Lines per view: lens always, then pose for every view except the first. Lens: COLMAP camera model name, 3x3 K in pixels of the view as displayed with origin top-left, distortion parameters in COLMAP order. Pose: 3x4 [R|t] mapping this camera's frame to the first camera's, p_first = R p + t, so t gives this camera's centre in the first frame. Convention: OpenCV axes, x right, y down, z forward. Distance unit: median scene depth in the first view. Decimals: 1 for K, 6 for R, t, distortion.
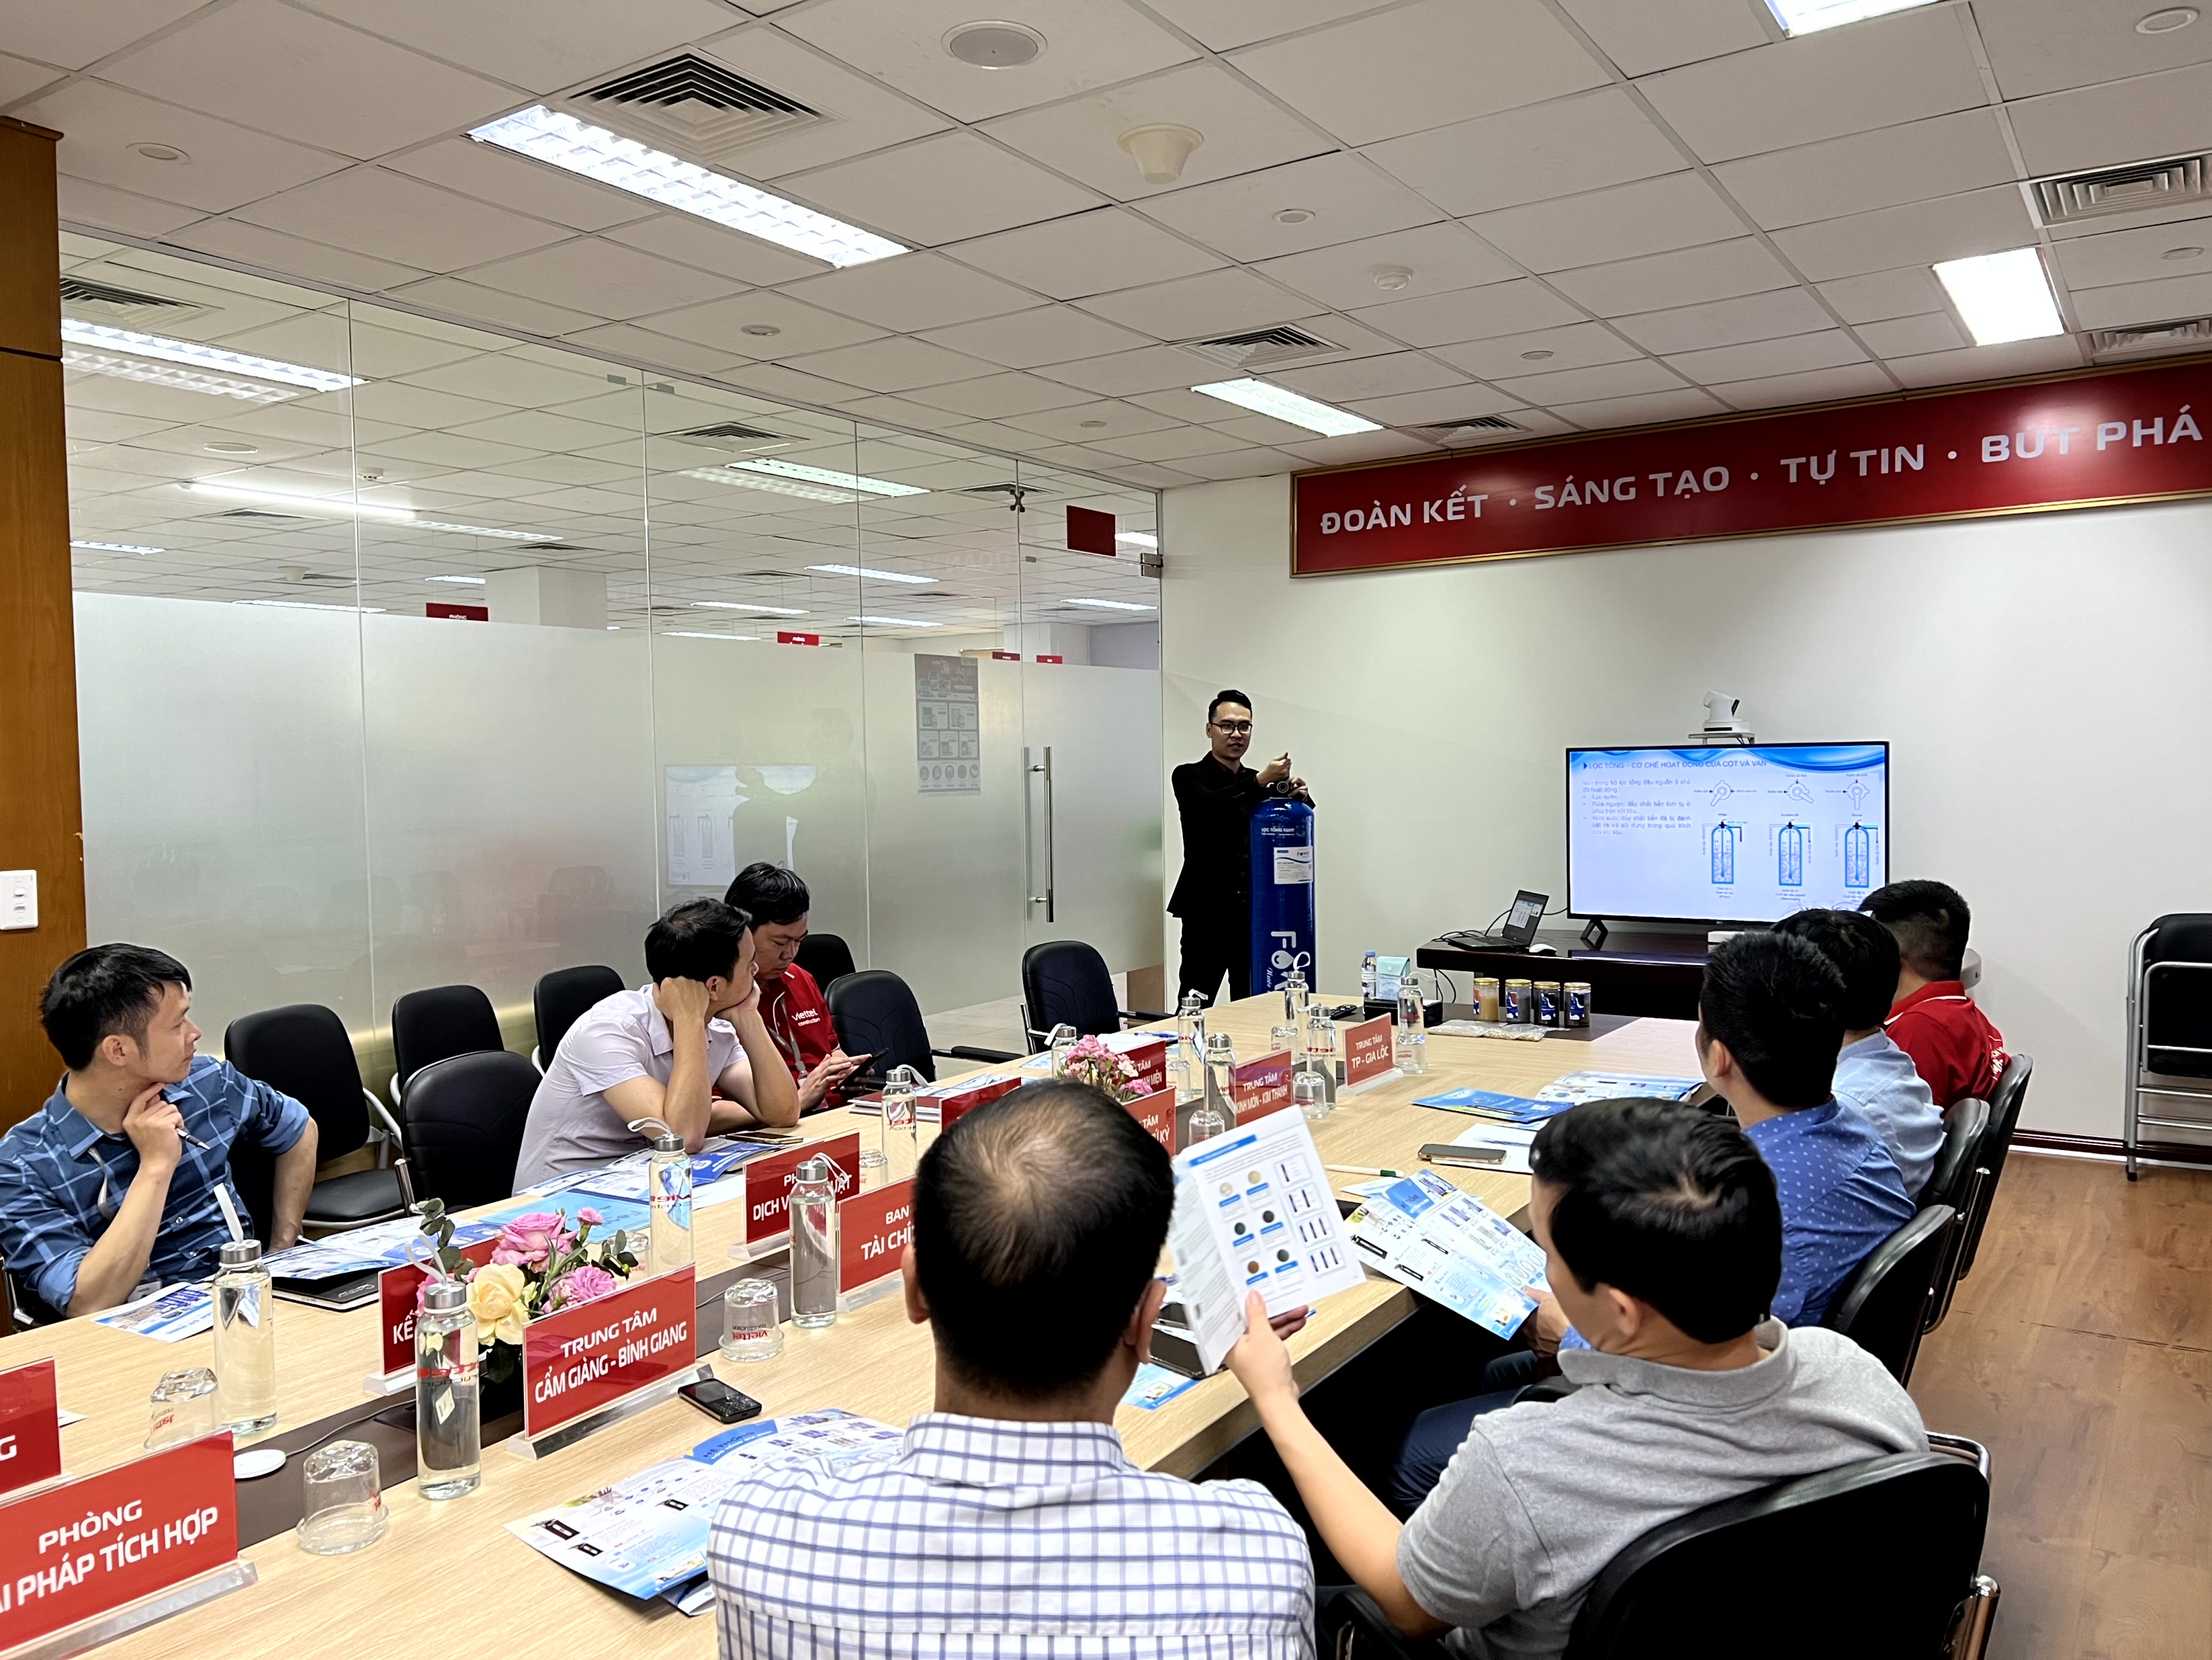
lens RADIAL K [[1661.9, 0, 1098.1], [0, 1661.9, 824.0], [0, 0, 1]] dist [0.061943, -0.068968]
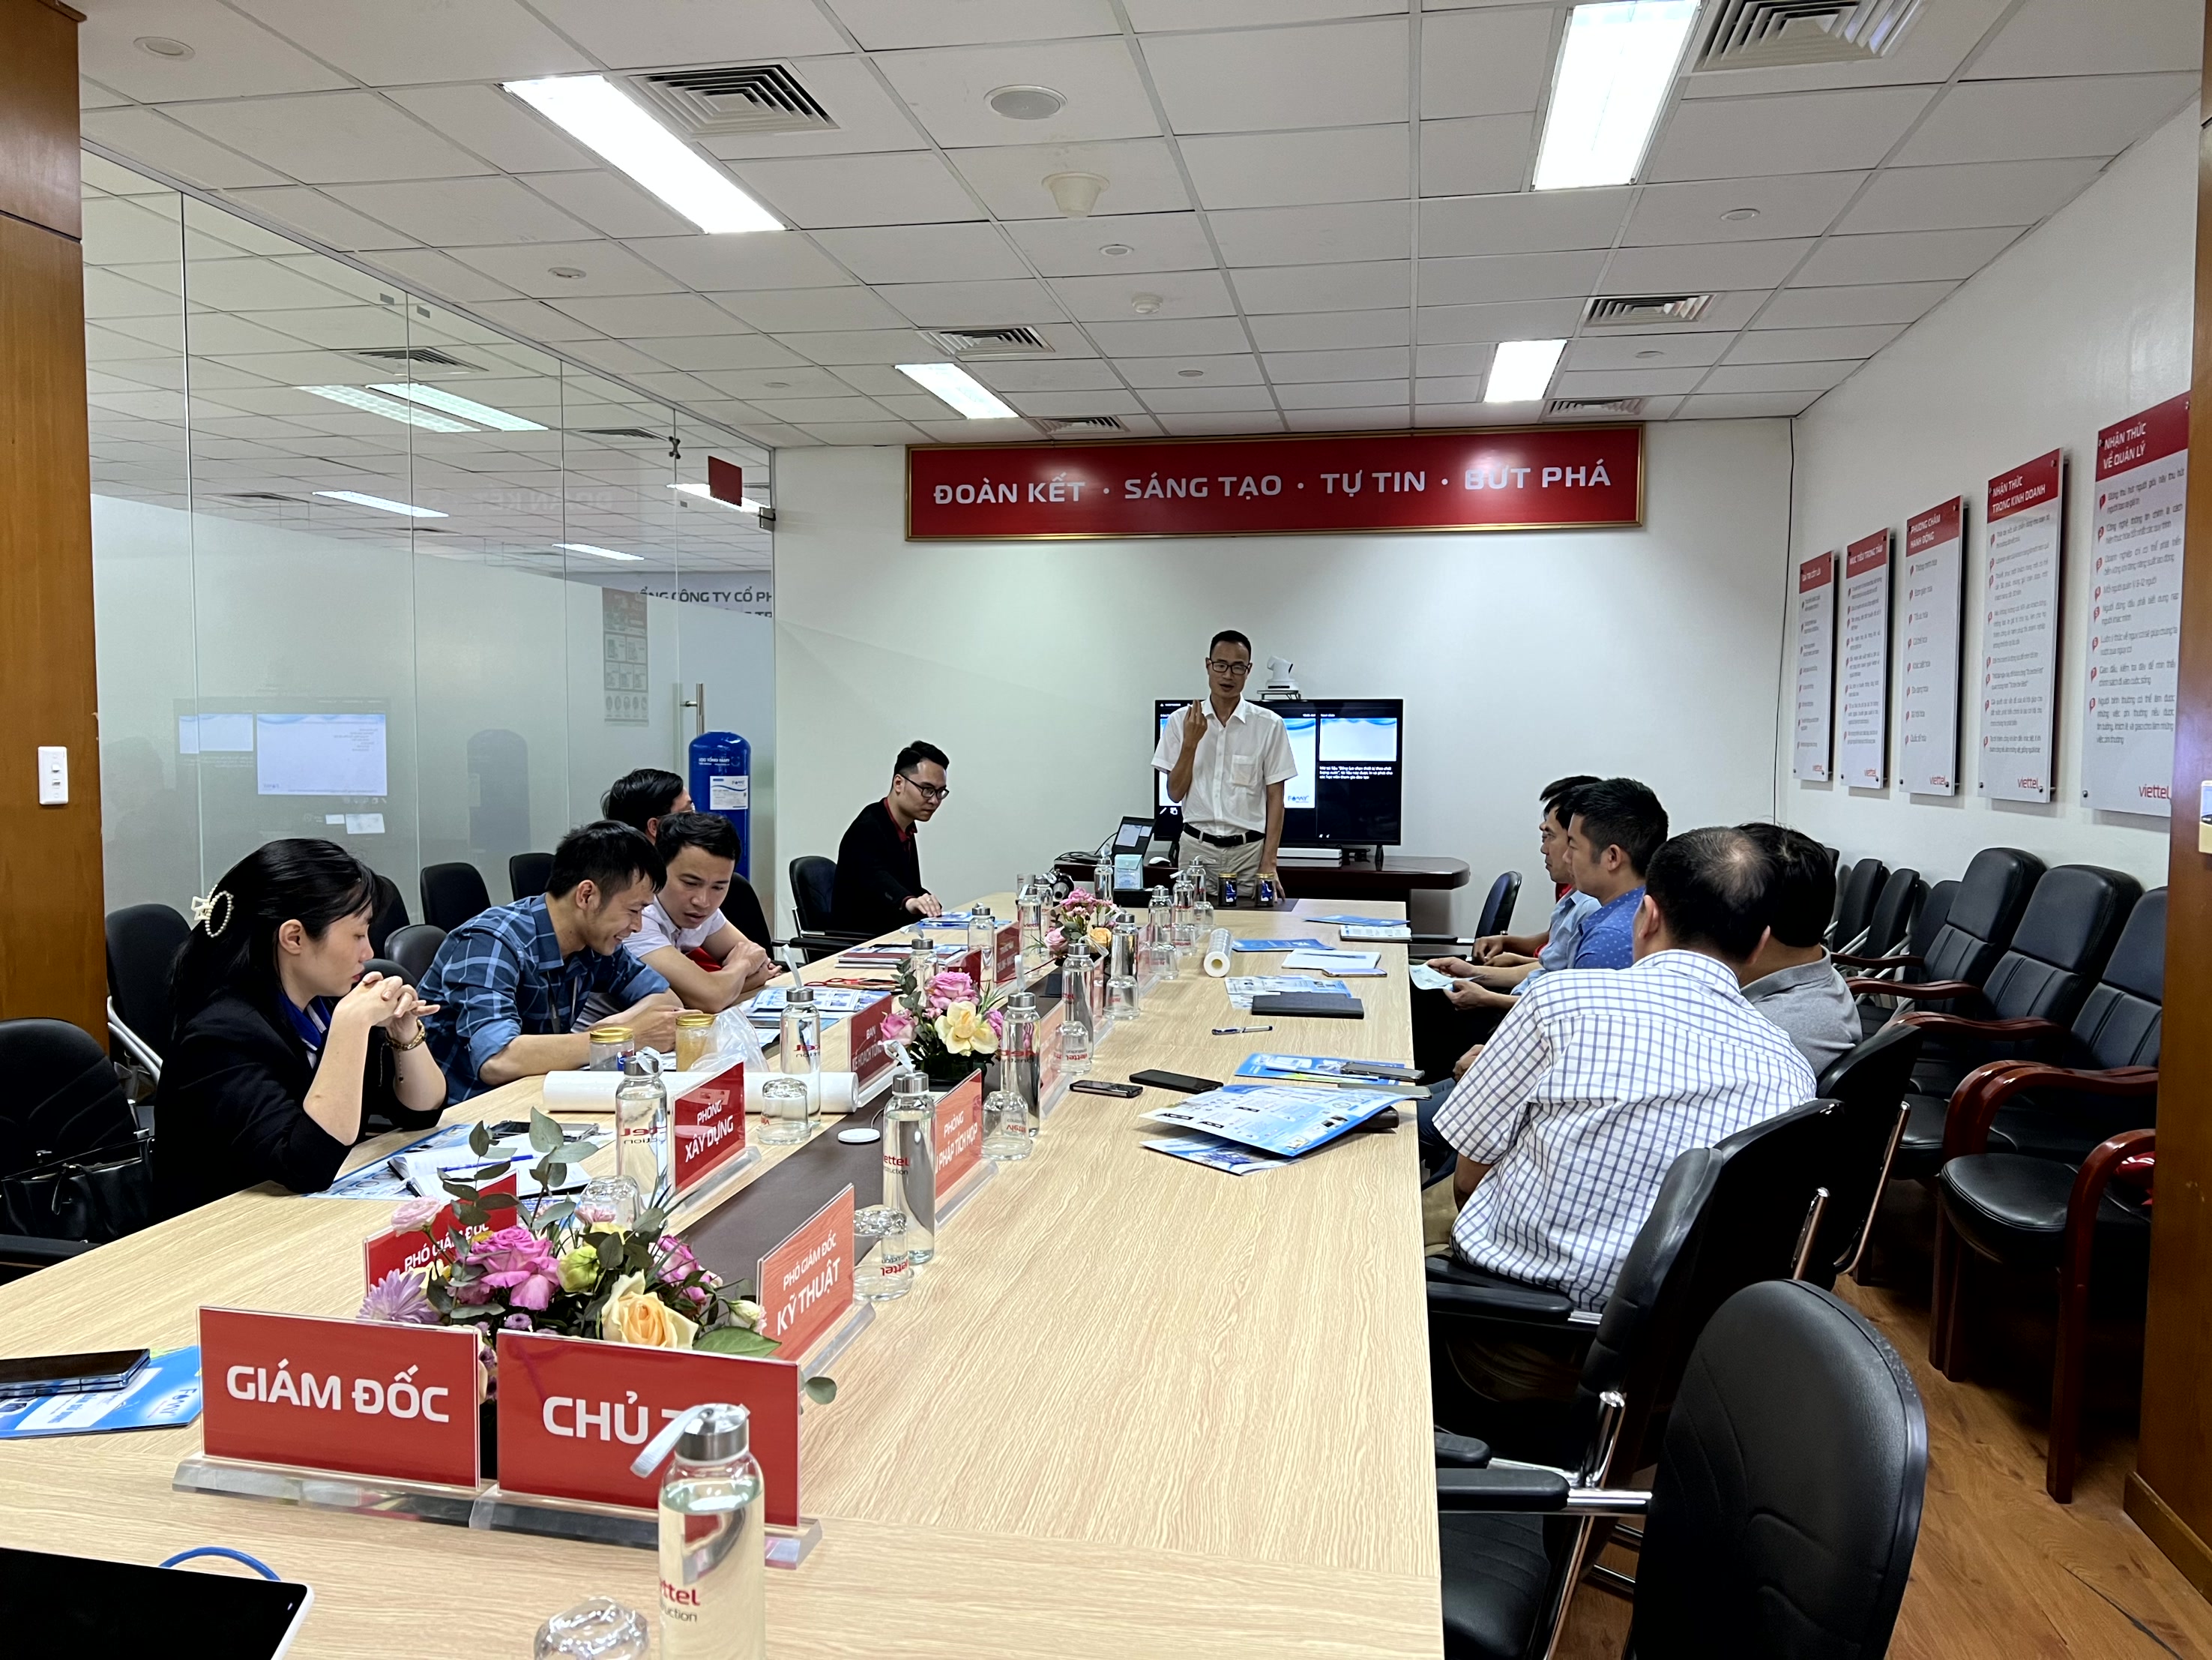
lens RADIAL K [[1661.9, 0, 1093.9], [0, 1661.9, 840.0], [0, 0, 1]] dist [0.061943, -0.068968]
pose [[0.919084, -0.003756, 0.394043, -0.276455], [-0.006064, 0.999701, 0.023672, 0.033242], [-0.394014, -0.024147, 0.918787, -0.104878]]
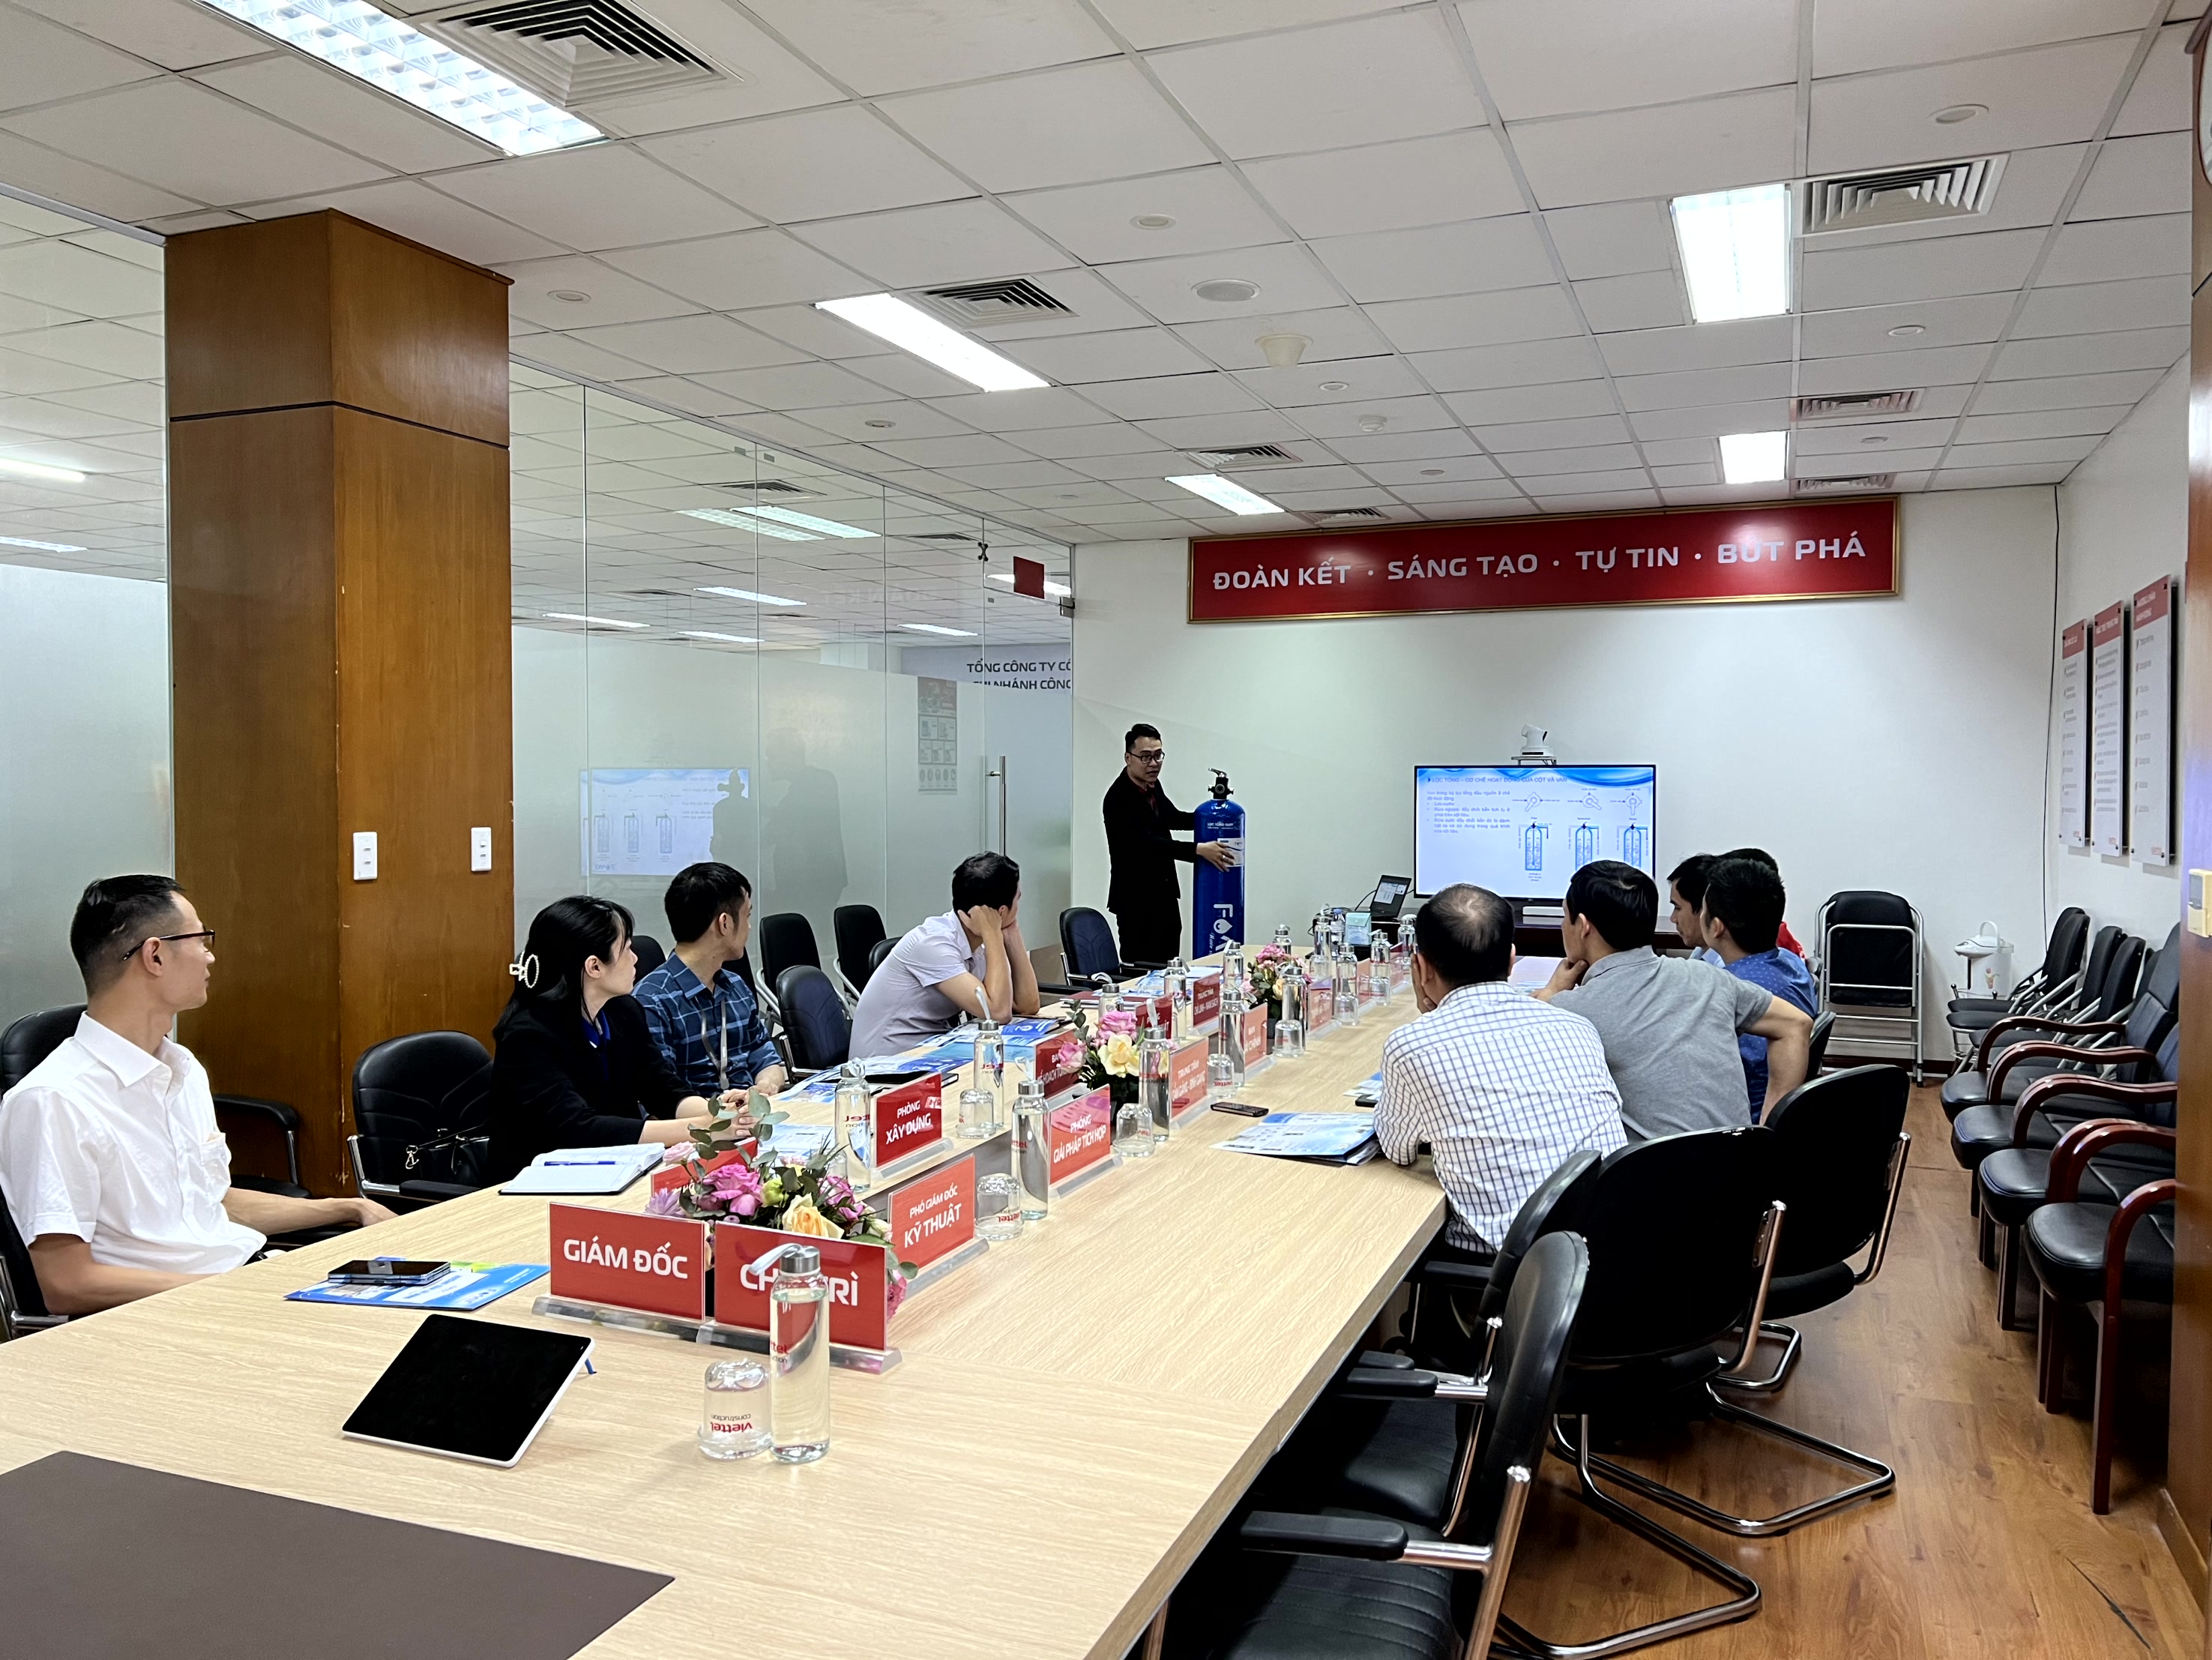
lens RADIAL K [[1661.9, 0, 1116.4], [0, 1661.9, 823.4], [0, 0, 1]] dist [0.061943, -0.068968]
pose [[0.977664, 0.012631, 0.209792, -0.253079], [-0.010018, 0.999859, -0.013512, 0.022205], [-0.209933, 0.011109, 0.977653, -0.245620]]
